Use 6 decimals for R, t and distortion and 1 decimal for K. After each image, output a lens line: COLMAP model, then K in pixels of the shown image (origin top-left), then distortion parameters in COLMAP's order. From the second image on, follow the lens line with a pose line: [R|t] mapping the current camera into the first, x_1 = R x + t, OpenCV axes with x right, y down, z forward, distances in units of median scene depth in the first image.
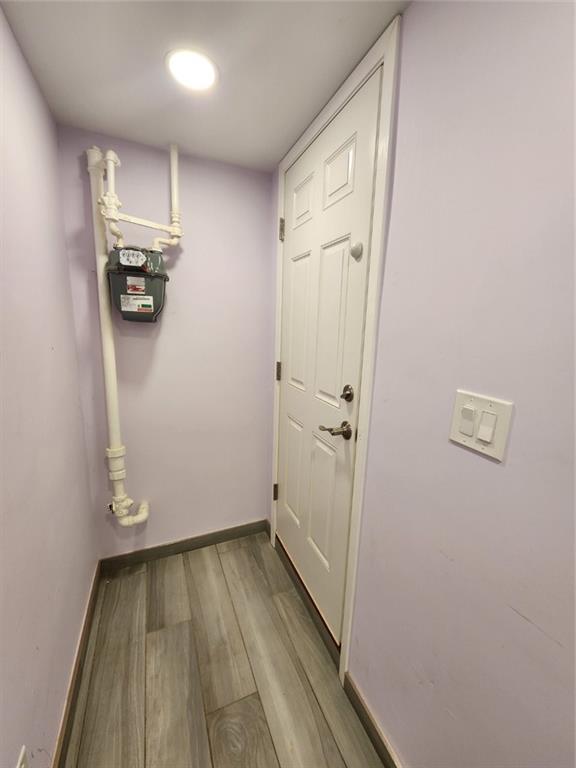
lens RADIAL K [[310.3, 0, 291.2], [0, 310.3, 380.3], [0, 0, 1]] dist [0.000862, 0.000248]
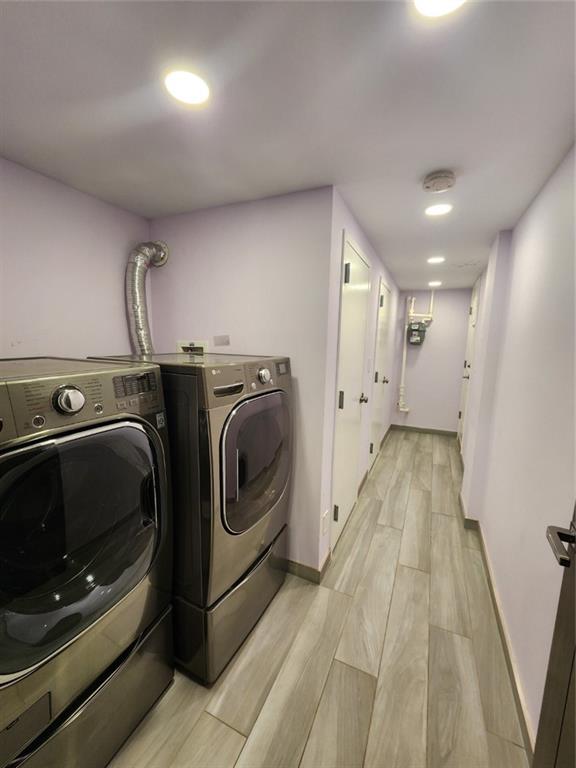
lens RADIAL K [[310.3, 0, 291.2], [0, 310.3, 380.3], [0, 0, 1]] dist [0.000862, 0.000248]
pose [[0.662576, 0.089989, -0.743569, 1.085965], [-0.145775, 0.989265, -0.010172, 0.393155], [0.734672, 0.115134, 0.668582, -2.047115]]
